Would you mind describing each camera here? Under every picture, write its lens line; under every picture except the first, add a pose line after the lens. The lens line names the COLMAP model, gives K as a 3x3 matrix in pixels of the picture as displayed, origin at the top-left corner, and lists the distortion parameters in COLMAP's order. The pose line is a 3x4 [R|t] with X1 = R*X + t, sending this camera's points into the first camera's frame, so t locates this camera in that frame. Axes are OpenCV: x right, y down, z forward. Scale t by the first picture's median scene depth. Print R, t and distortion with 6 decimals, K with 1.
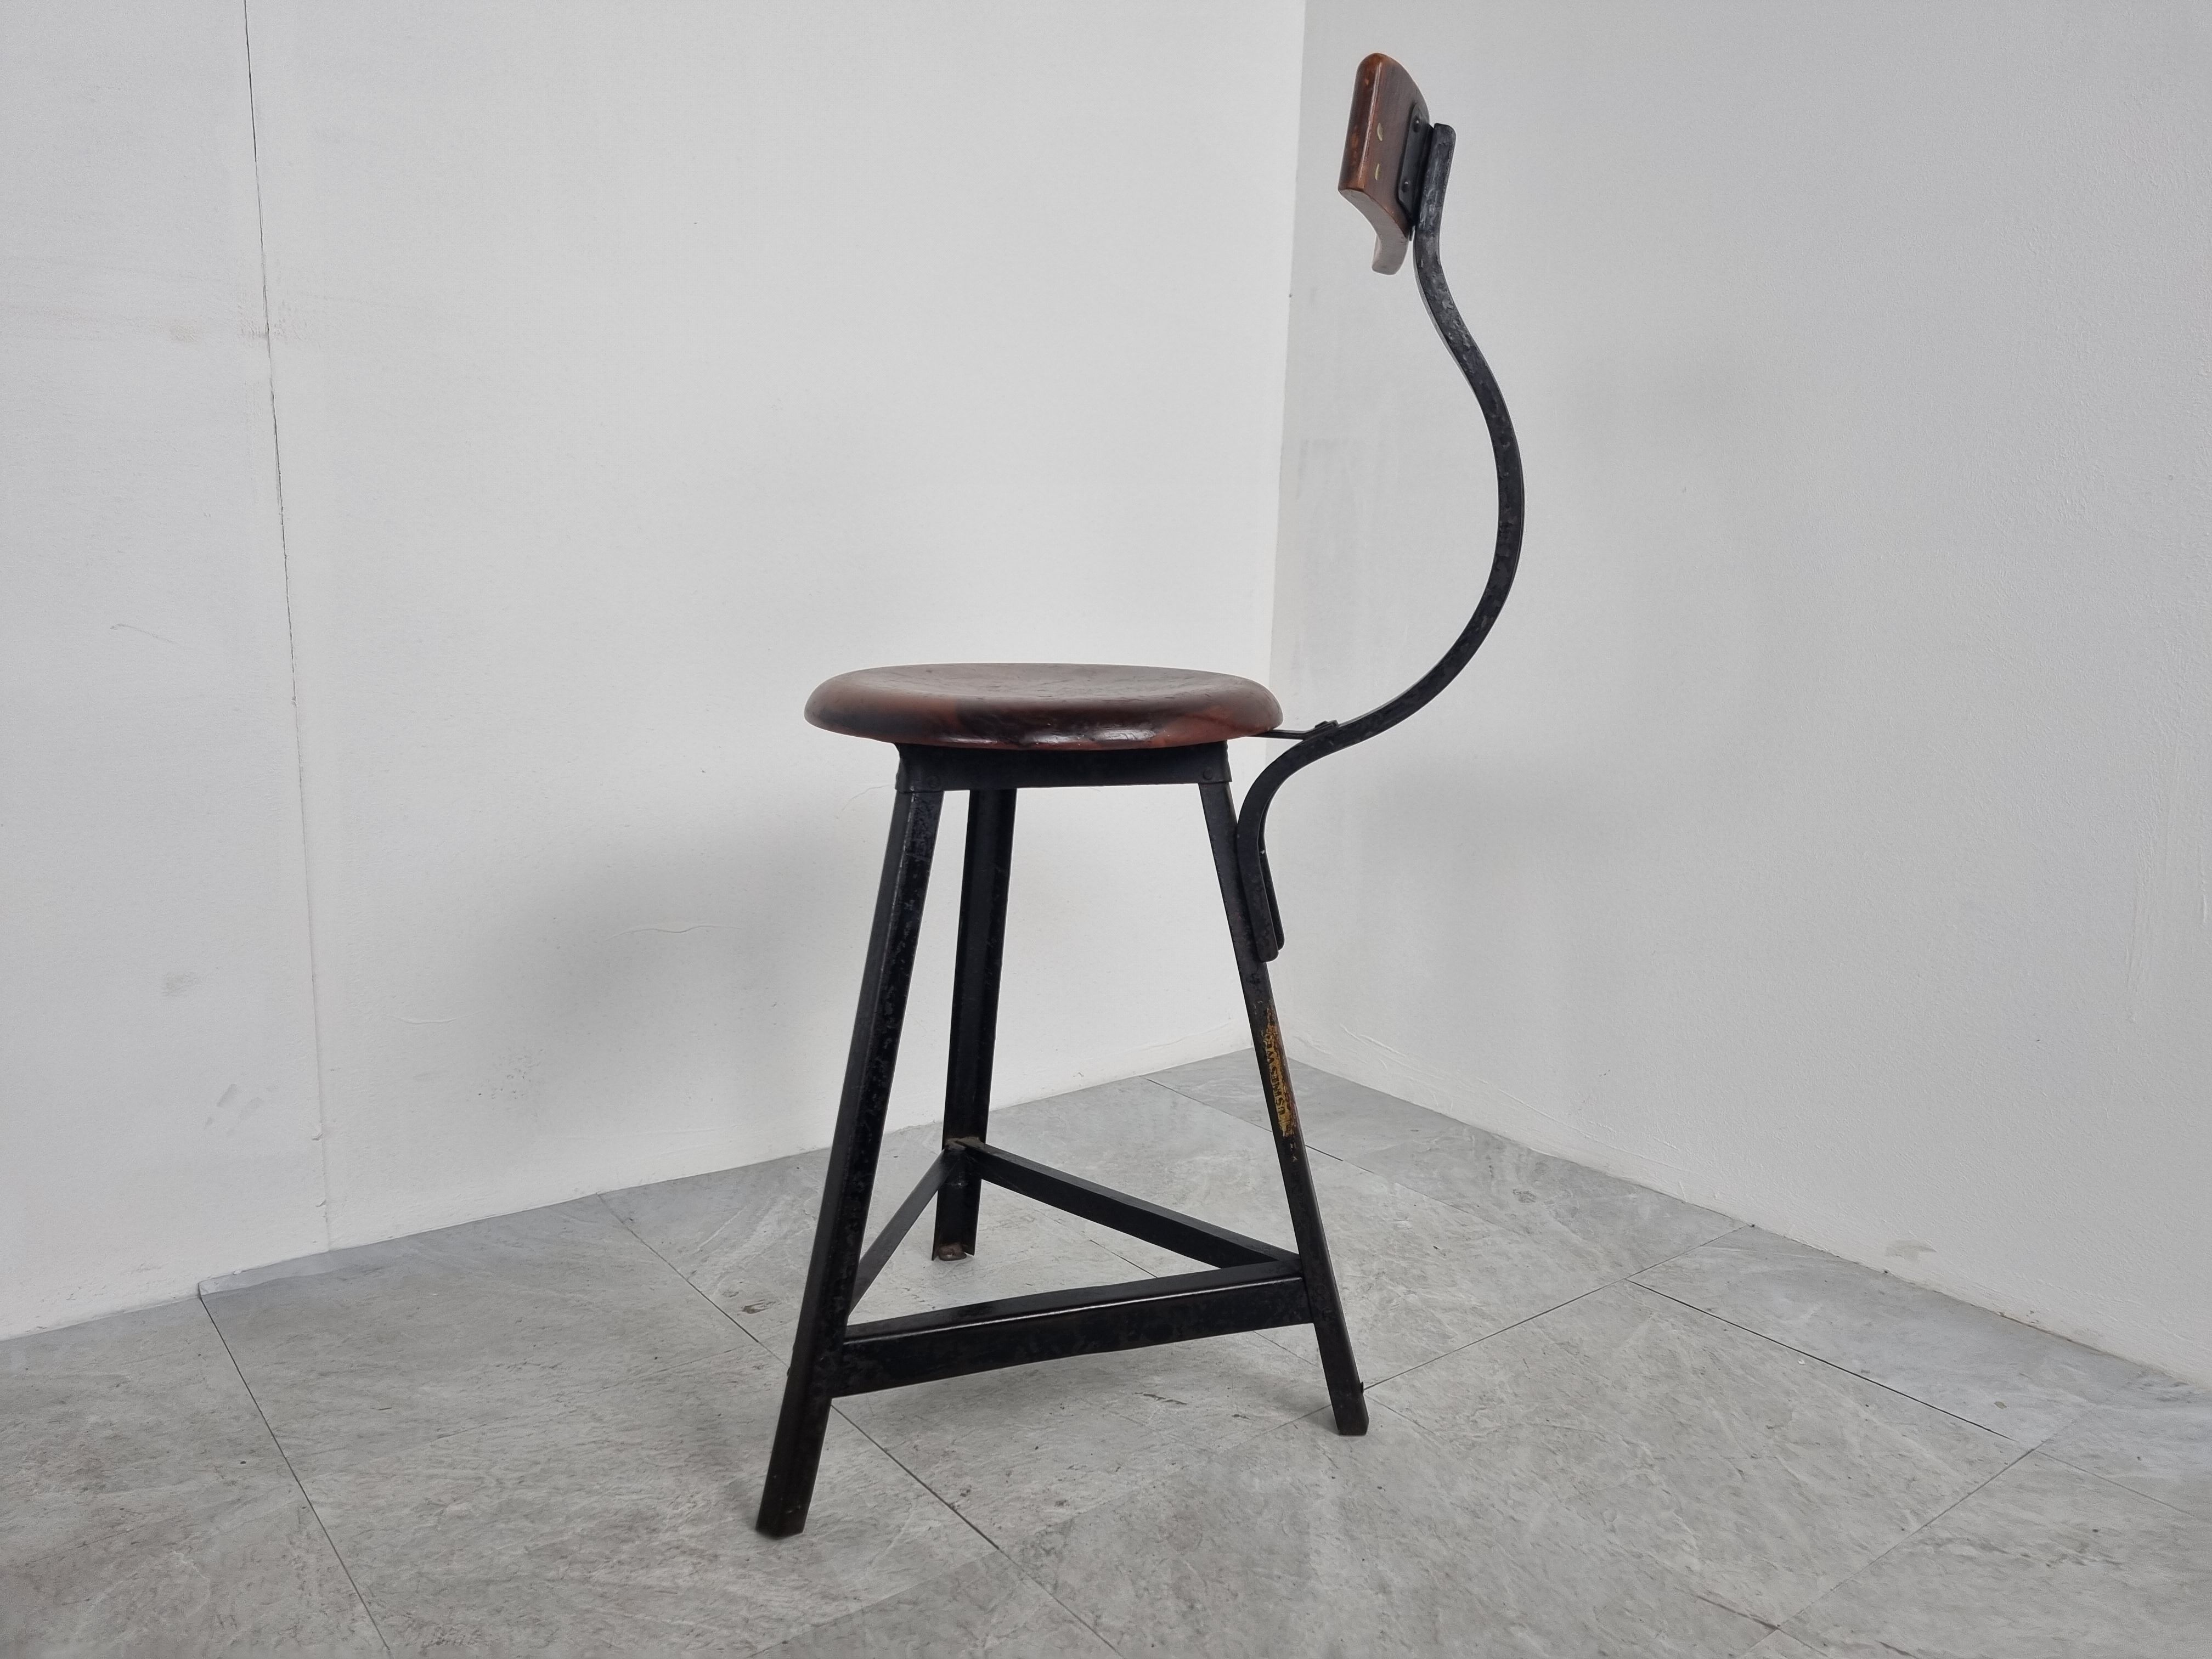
lens RADIAL K [[1656.6, 0, 1092.9], [0, 1656.6, 839.8], [0, 0, 1]] dist [0.063249, -0.049304]
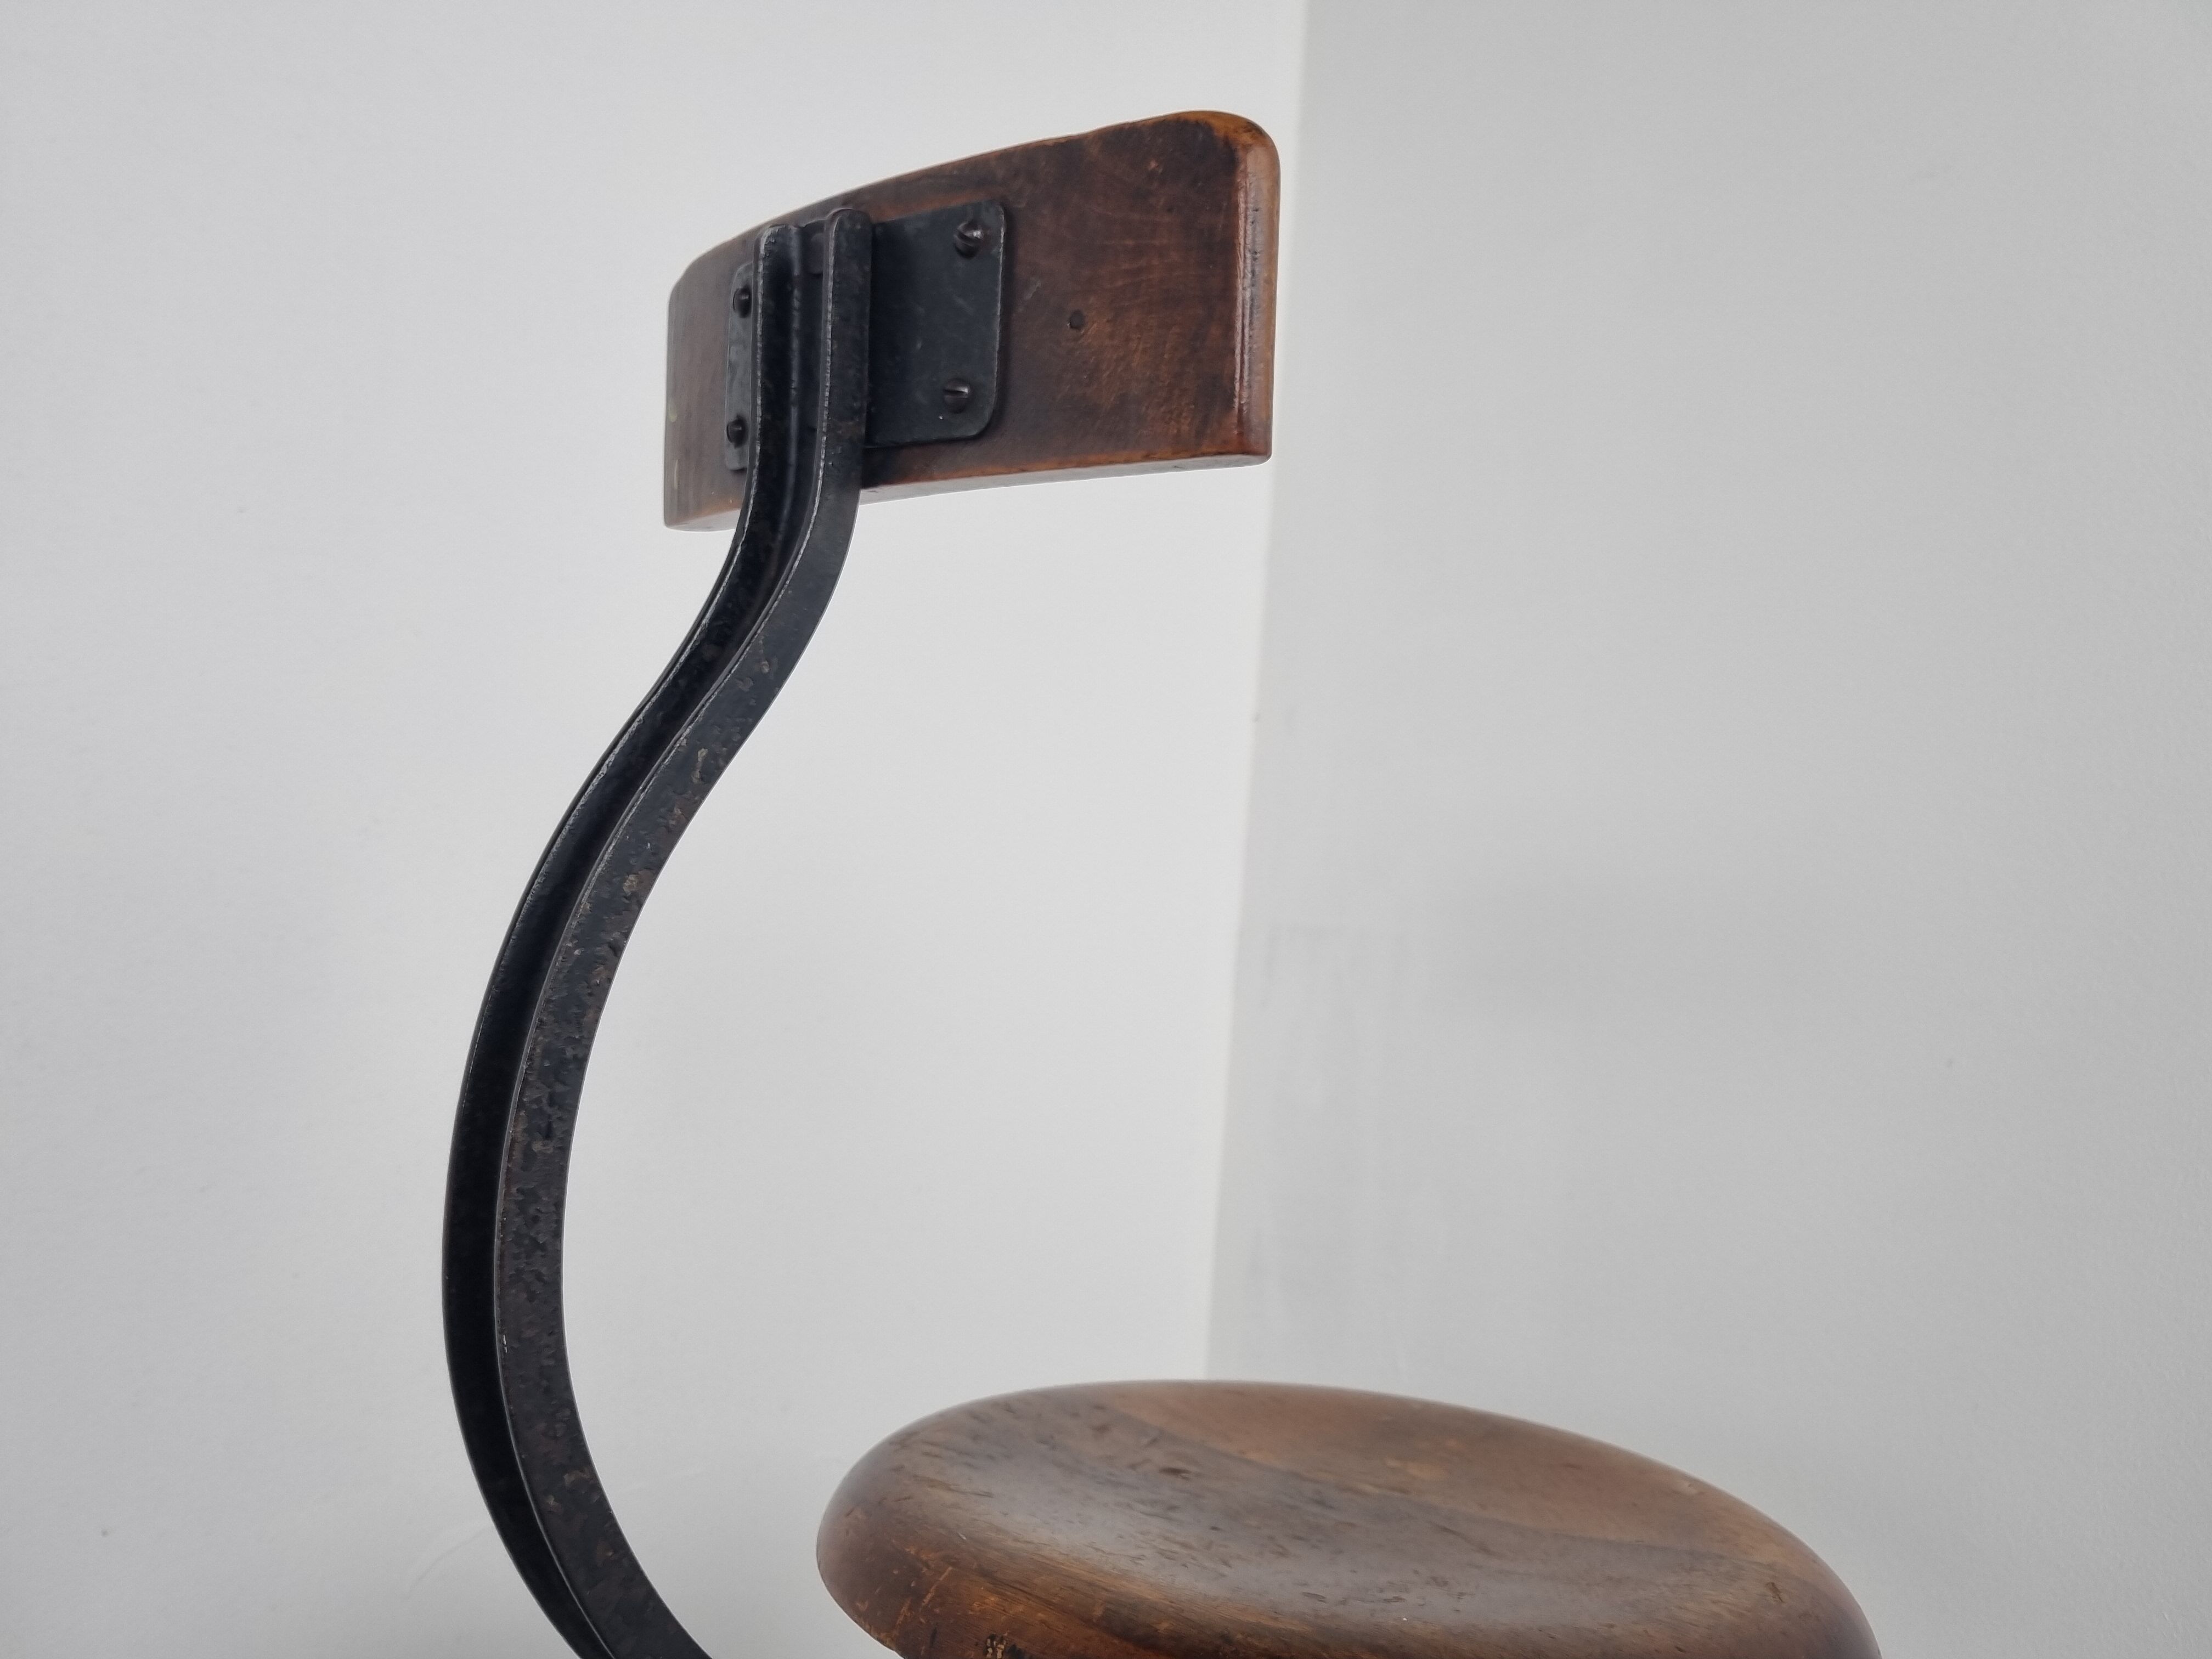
lens RADIAL K [[1656.6, 0, 1115.4], [0, 1656.6, 825.8], [0, 0, 1]] dist [0.063249, -0.049304]
pose [[0.995379, 0.058494, 0.076156, 0.016932], [-0.036530, 0.964092, -0.263044, -0.156021], [-0.088808, 0.259047, 0.961773, 0.548412]]
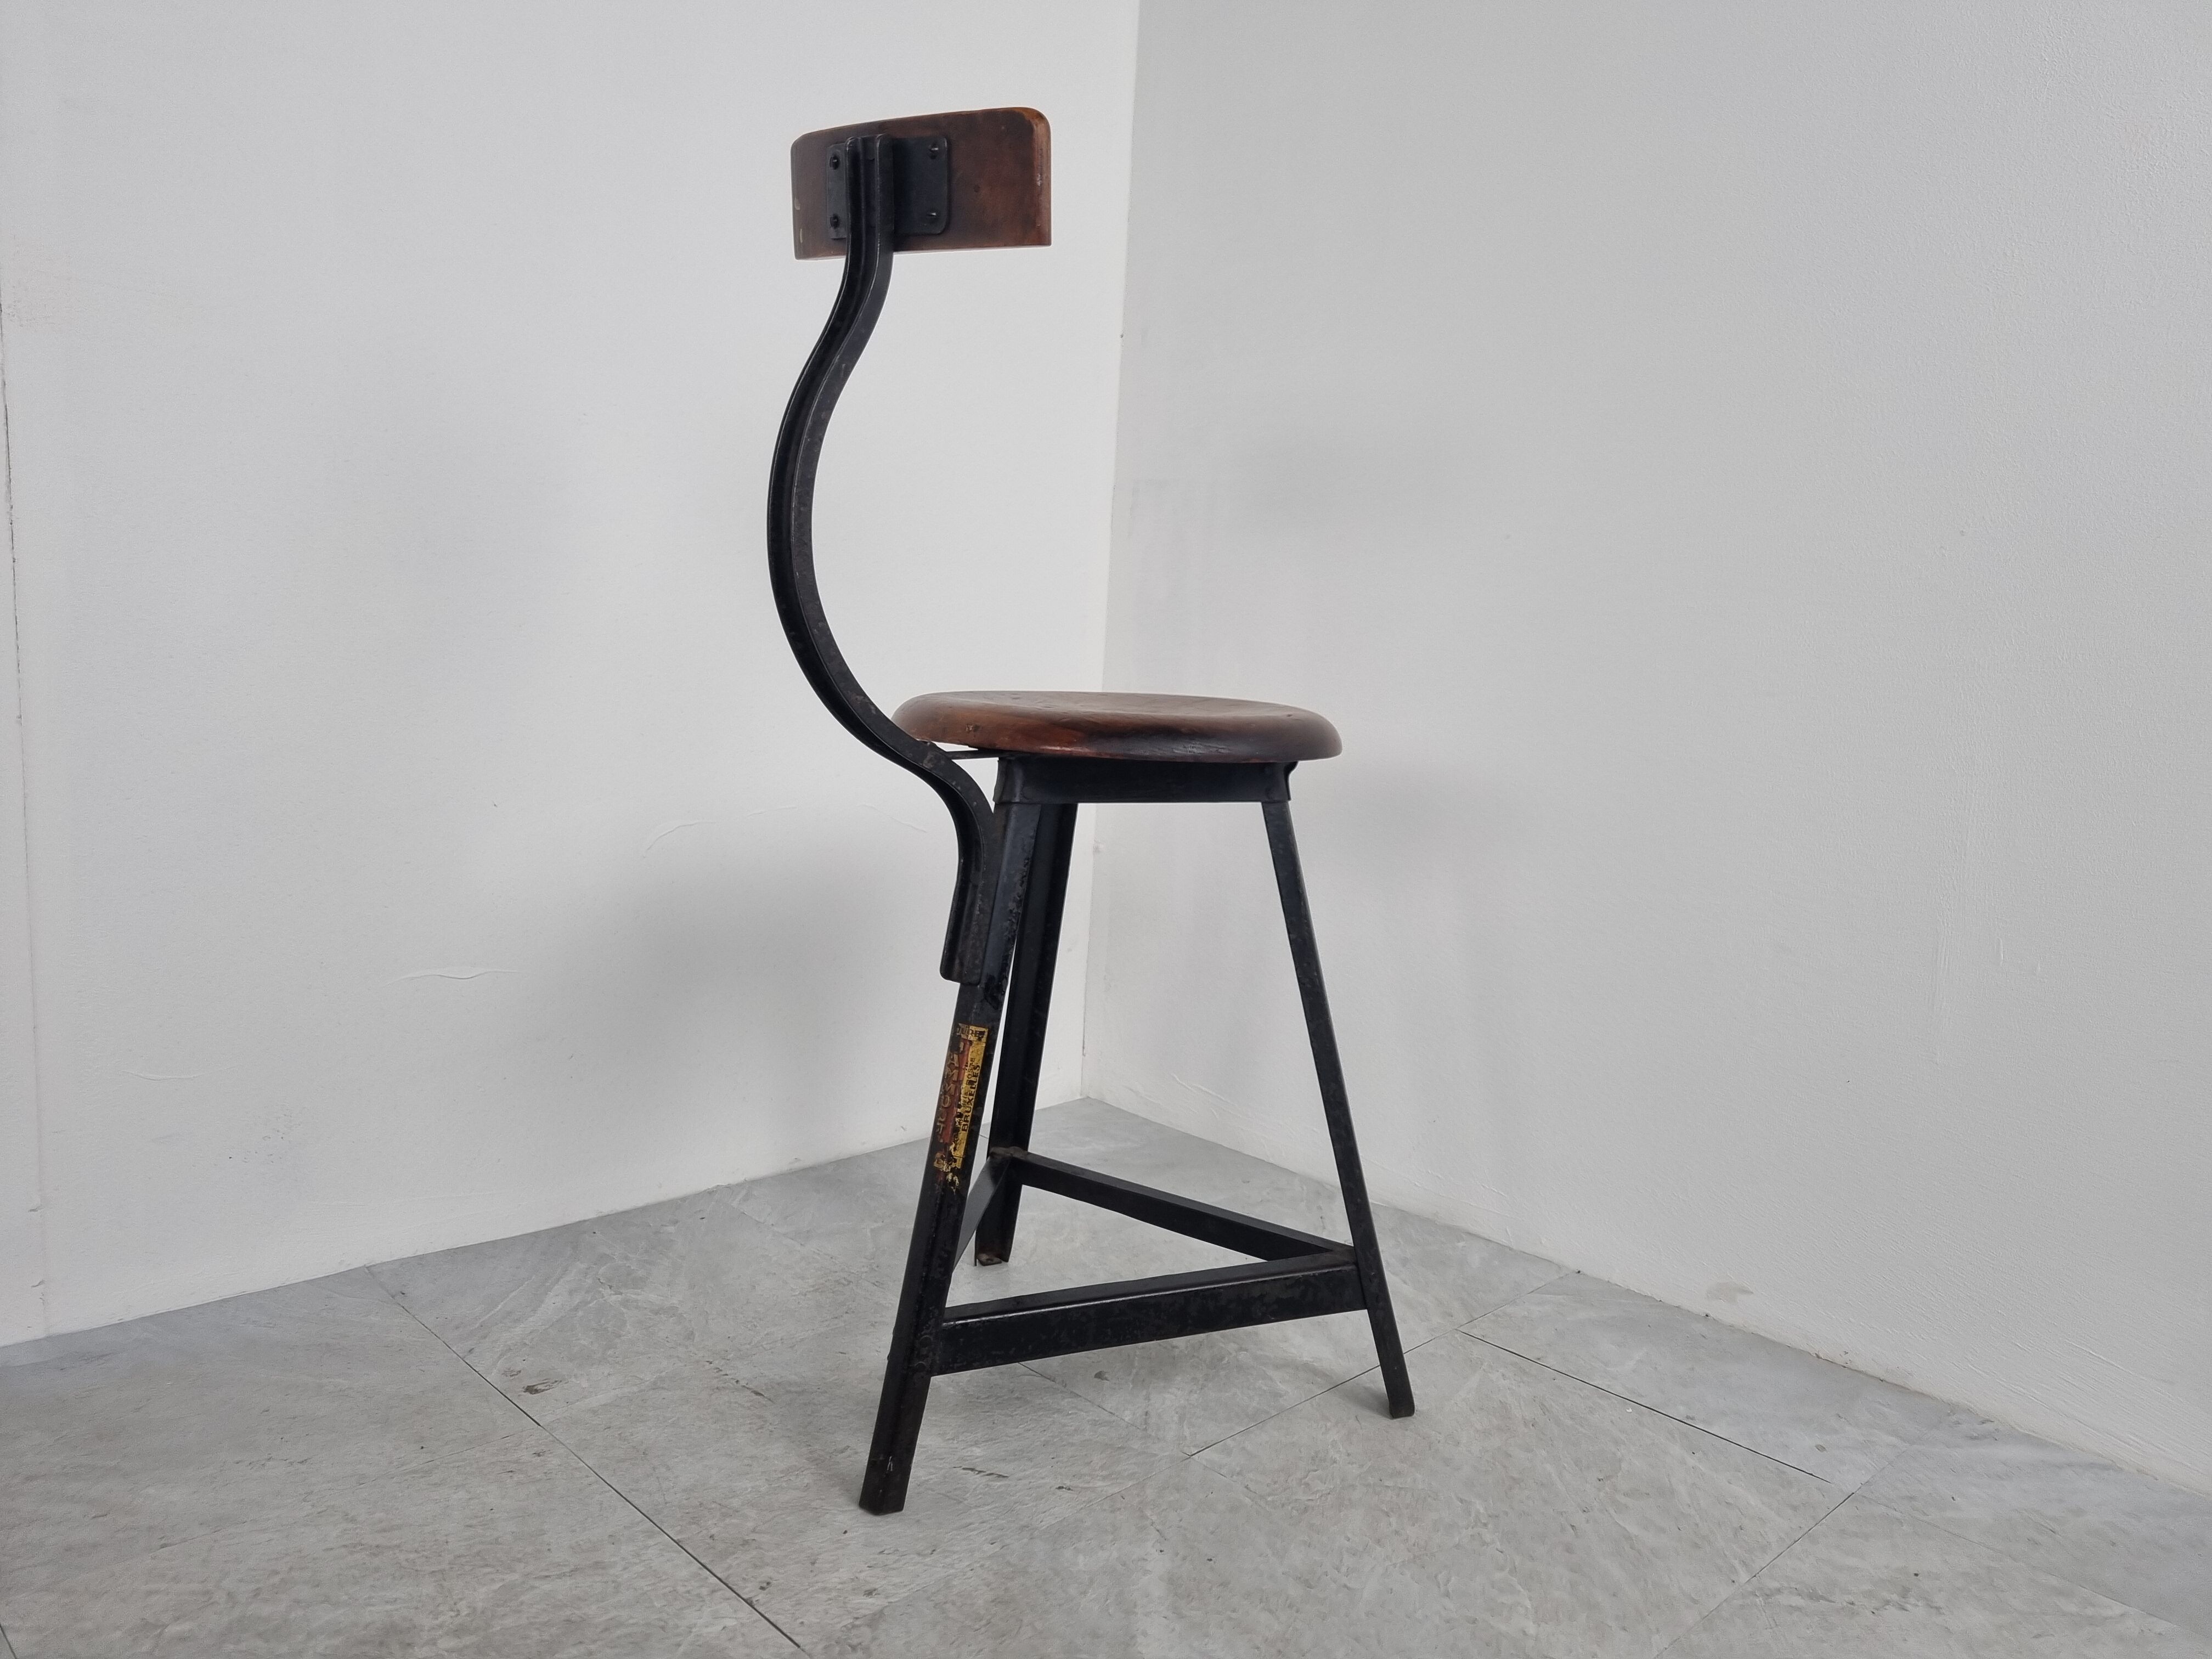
lens RADIAL K [[1656.6, 0, 1111.5], [0, 1656.6, 827.7], [0, 0, 1]] dist [0.063249, -0.049304]
pose [[0.993726, 0.008784, 0.111495, 0.005461], [-0.004368, 0.999199, -0.039785, 0.008578], [-0.111755, 0.039048, 0.992968, 0.039676]]
